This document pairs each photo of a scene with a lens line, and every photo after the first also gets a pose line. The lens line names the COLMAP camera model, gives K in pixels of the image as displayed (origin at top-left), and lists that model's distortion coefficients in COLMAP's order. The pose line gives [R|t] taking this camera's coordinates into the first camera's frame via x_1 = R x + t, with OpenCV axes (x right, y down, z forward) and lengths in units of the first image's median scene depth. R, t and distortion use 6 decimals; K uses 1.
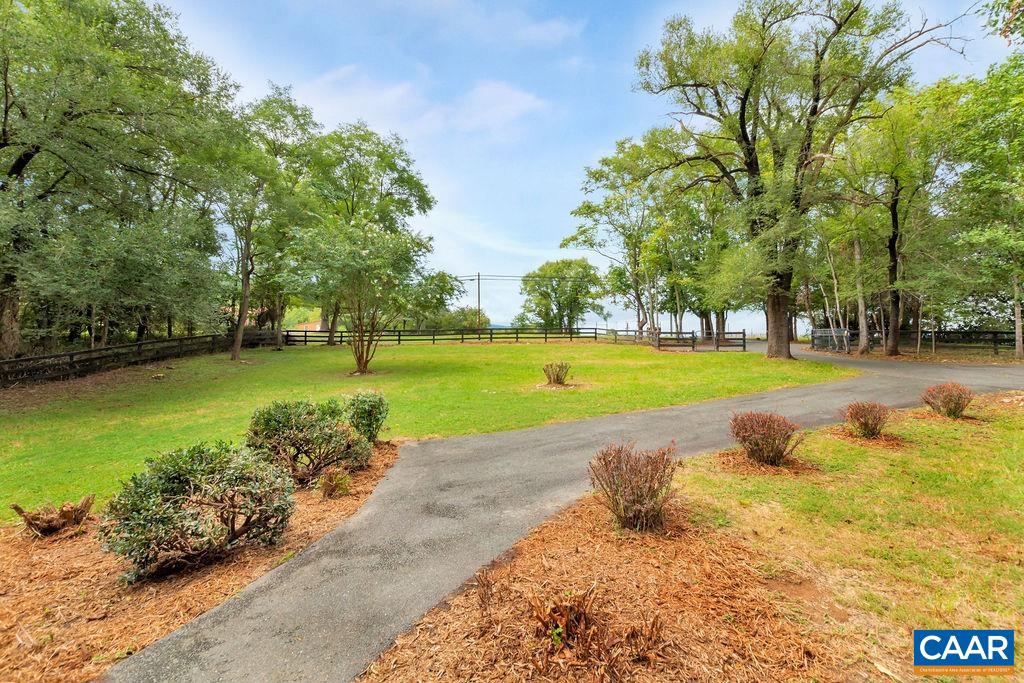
lens RADIAL K [[435.8, 0, 512.0], [0, 435.8, 341.5], [0, 0, 1]] dist [0.000350, 0.000074]
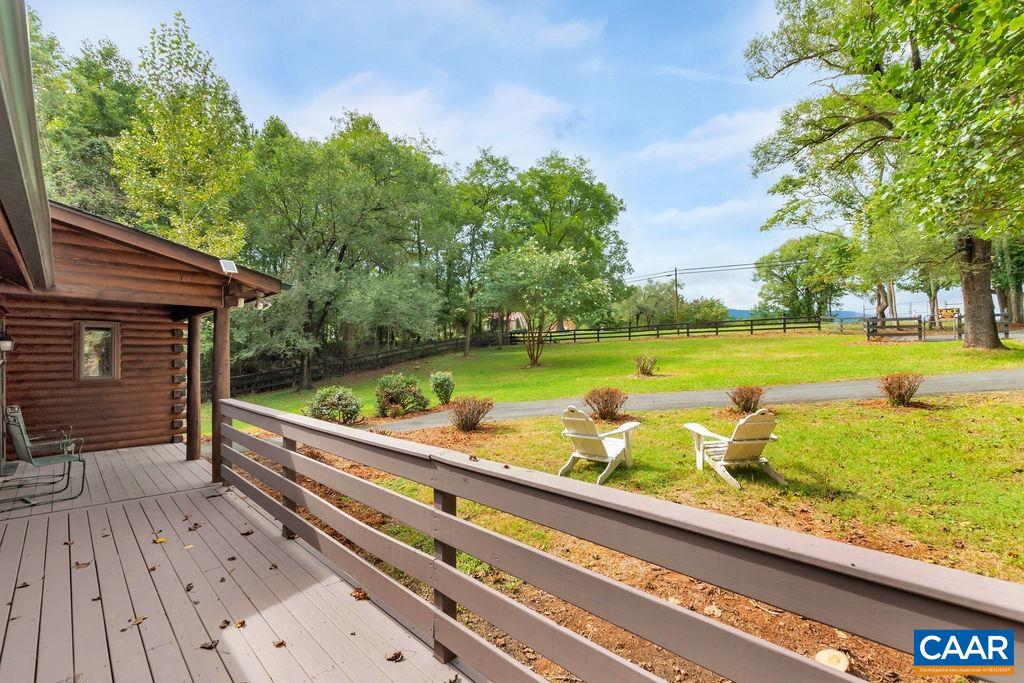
lens RADIAL K [[447.8, 0, 514.4], [0, 447.8, 353.3], [0, 0, 1]] dist [-0.001426, -0.000087]
pose [[0.846177, -0.013421, -0.532733, 0.192002], [0.032639, 0.999111, 0.026673, -0.000873], [0.531902, -0.039958, 0.845863, -0.089659]]
